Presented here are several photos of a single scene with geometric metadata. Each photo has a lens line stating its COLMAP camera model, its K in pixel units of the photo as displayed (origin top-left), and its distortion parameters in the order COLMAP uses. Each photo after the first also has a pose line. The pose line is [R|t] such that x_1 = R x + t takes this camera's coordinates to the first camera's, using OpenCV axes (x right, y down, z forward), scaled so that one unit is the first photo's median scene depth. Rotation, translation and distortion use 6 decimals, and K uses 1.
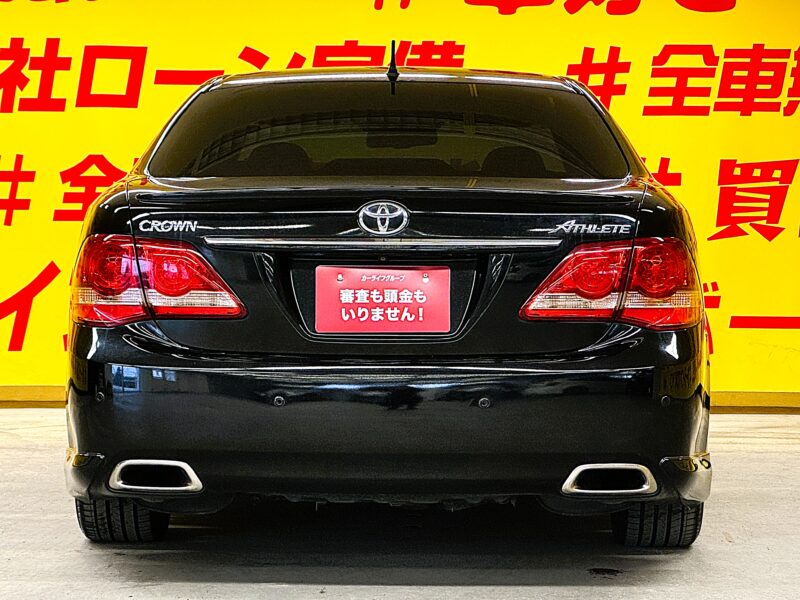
lens RADIAL K [[2486.8, 0, 400.0], [0, 2486.8, 300.0], [0, 0, 1]] dist [-0.502173, 11.776441]
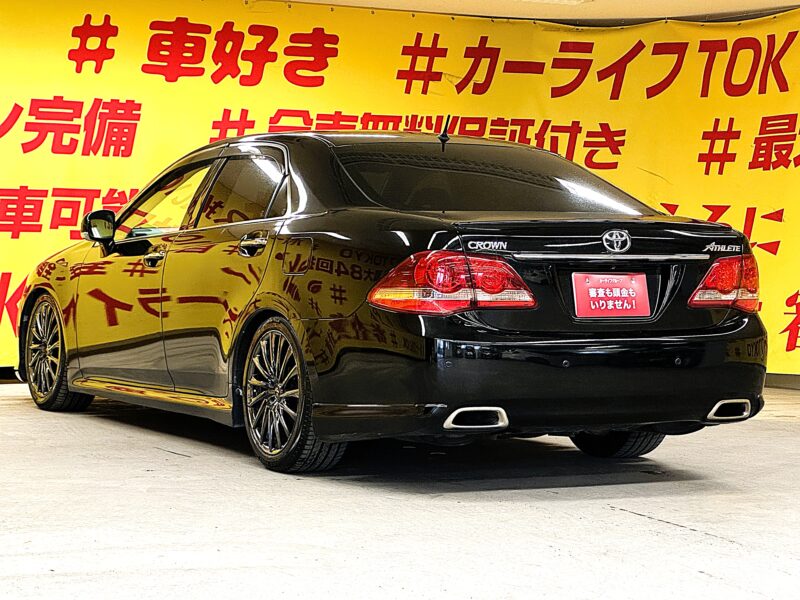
lens RADIAL K [[1960.3, 0, 409.1], [0, 1960.3, 274.5], [0, 0, 1]] dist [-0.015207, 3.985292]
pose [[0.870022, -0.003703, 0.492999, -0.698070], [0.008301, 0.999940, -0.007139, -0.005069], [-0.492943, 0.010303, 0.870001, 0.027292]]
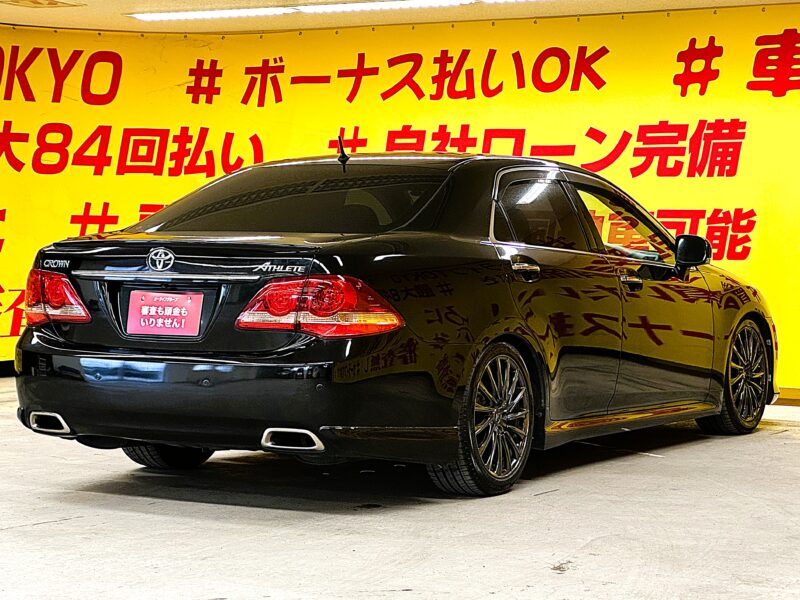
lens RADIAL K [[1960.3, 0, 409.1], [0, 1960.3, 274.5], [0, 0, 1]] dist [-0.015207, 3.985292]
pose [[0.874756, 0.013412, -0.484379, 0.709839], [-0.021232, 0.999718, -0.010663, -0.014265], [0.484099, 0.019612, 0.874793, 0.013993]]
